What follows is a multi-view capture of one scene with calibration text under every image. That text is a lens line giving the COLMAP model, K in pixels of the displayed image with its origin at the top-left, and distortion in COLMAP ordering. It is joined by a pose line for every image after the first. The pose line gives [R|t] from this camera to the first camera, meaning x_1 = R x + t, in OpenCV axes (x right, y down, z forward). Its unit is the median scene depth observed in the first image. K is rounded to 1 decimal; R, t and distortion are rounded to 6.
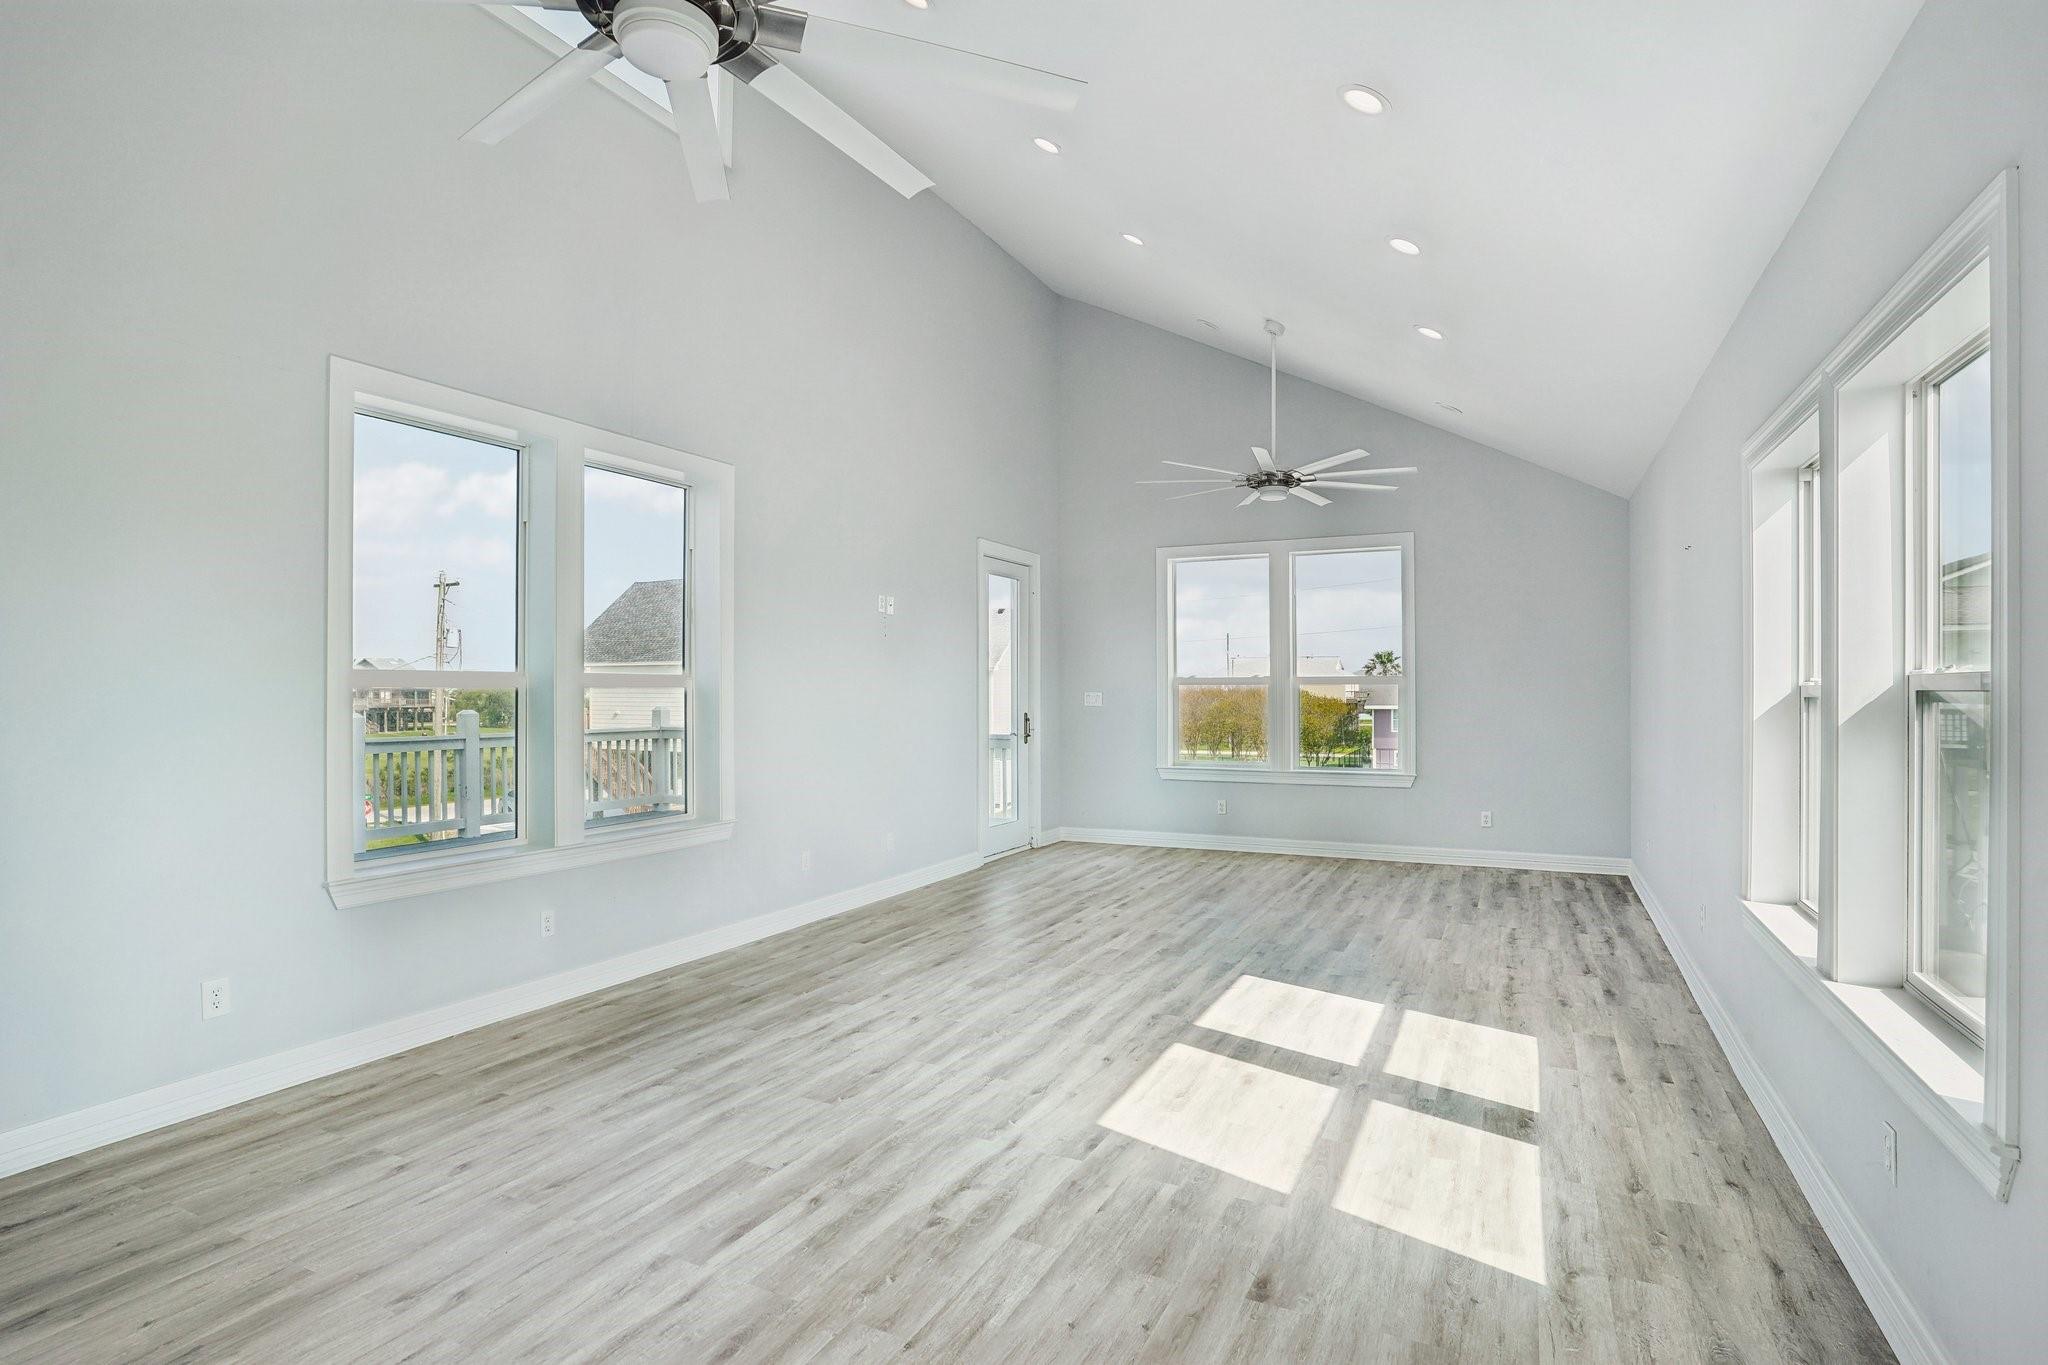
lens RADIAL K [[1011.8, 0, 1006.1], [0, 1011.8, 676.1], [0, 0, 1]] dist [-0.084445, 0.044796]
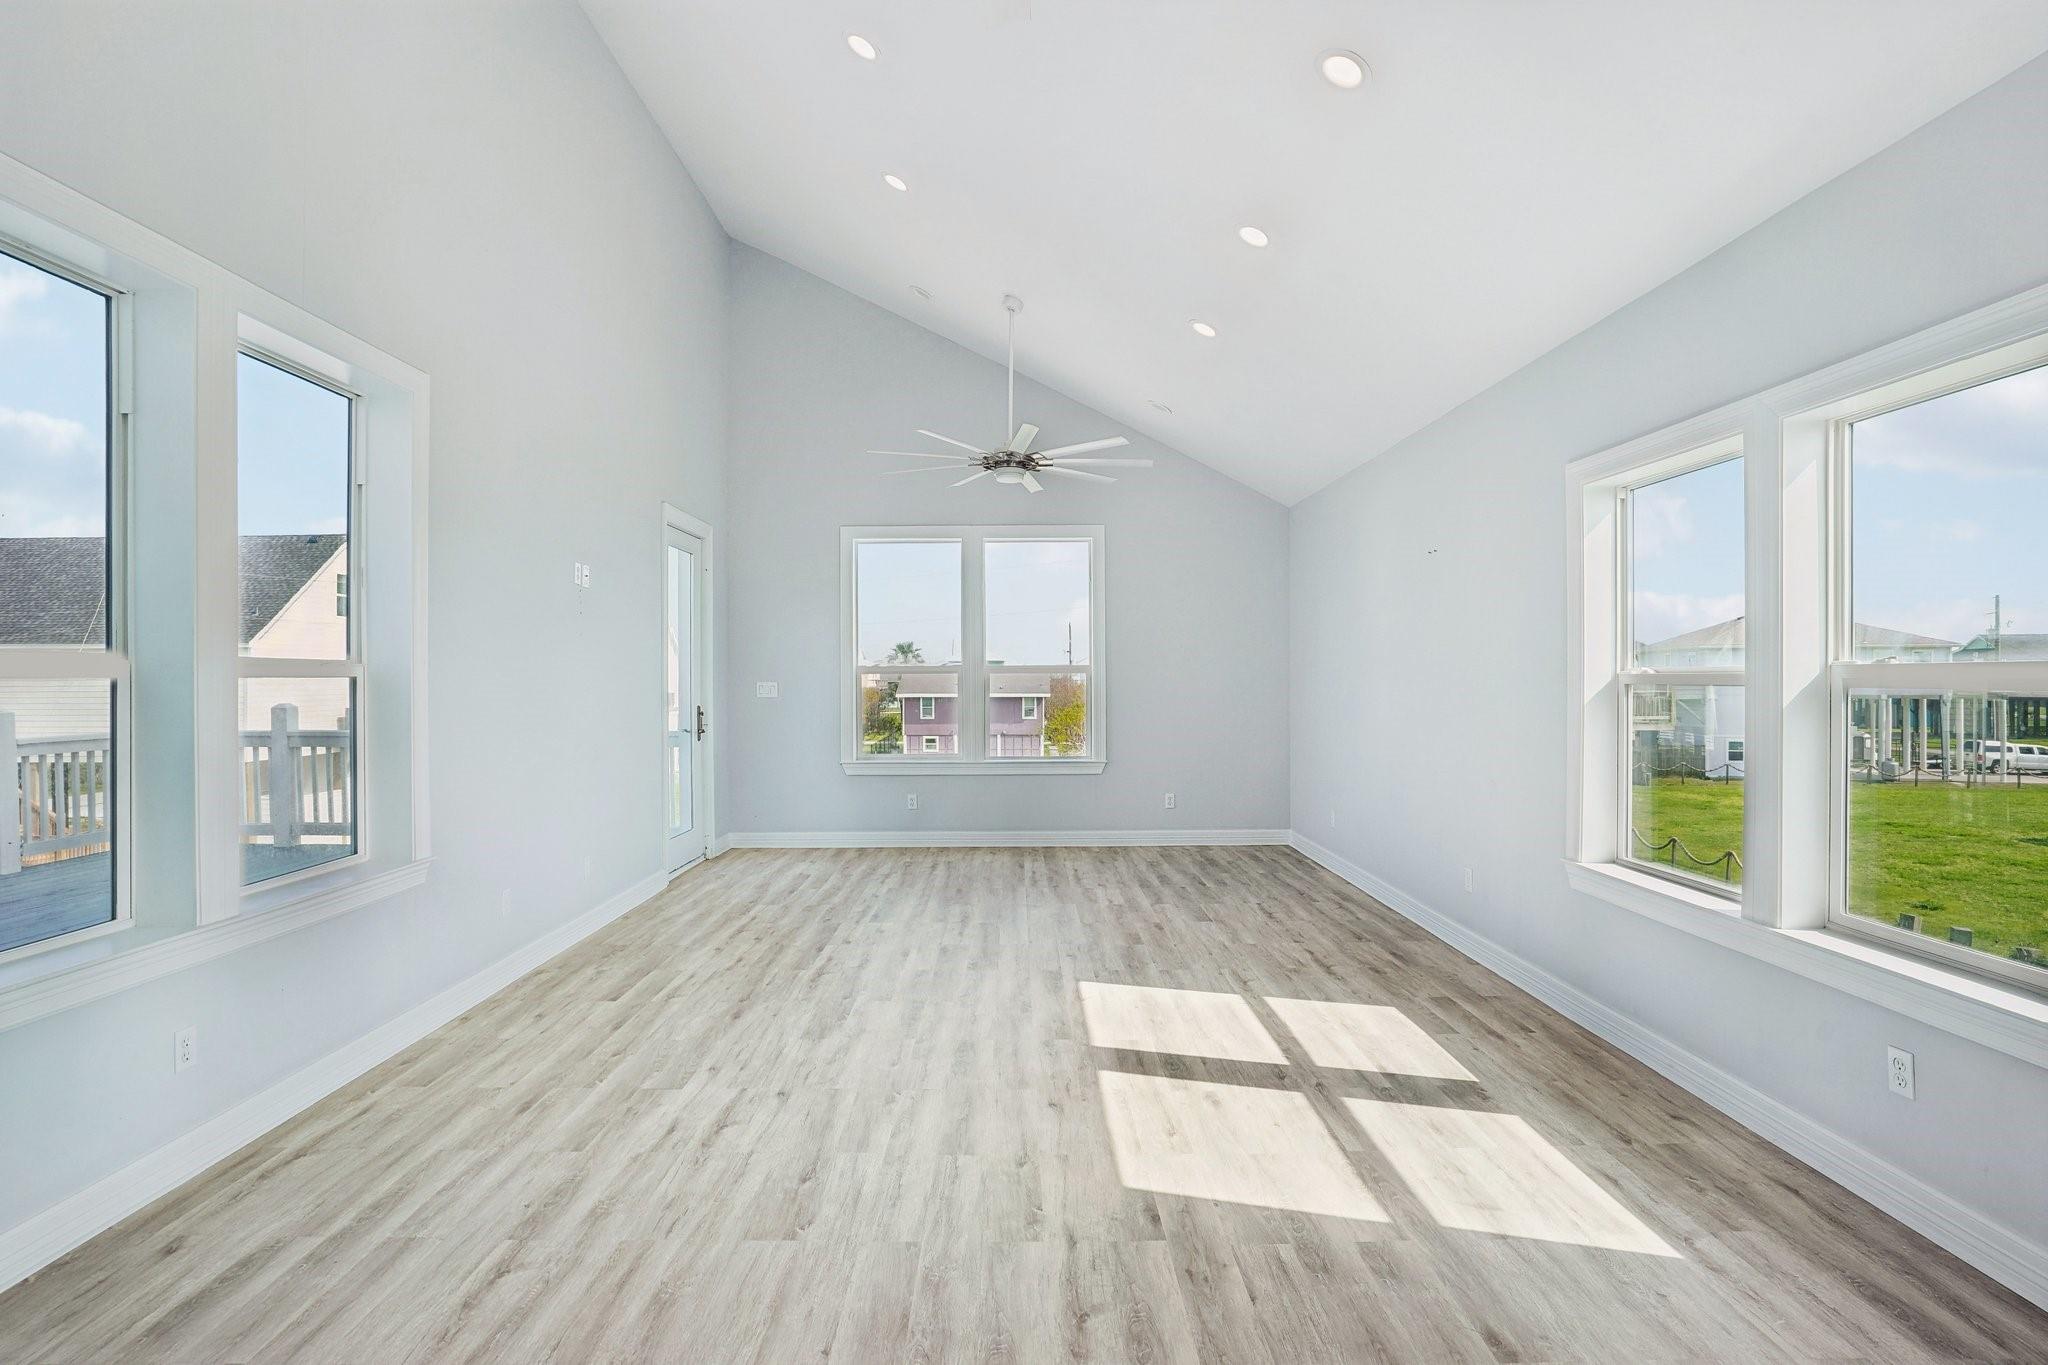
lens RADIAL K [[1011.8, 0, 1006.1], [0, 1011.8, 676.1], [0, 0, 1]] dist [-0.084445, 0.044796]
pose [[0.892158, -0.001023, 0.451723, -0.274980], [-0.003767, 0.999946, 0.009704, 0.002437], [-0.451708, -0.010360, 0.892106, 0.210731]]
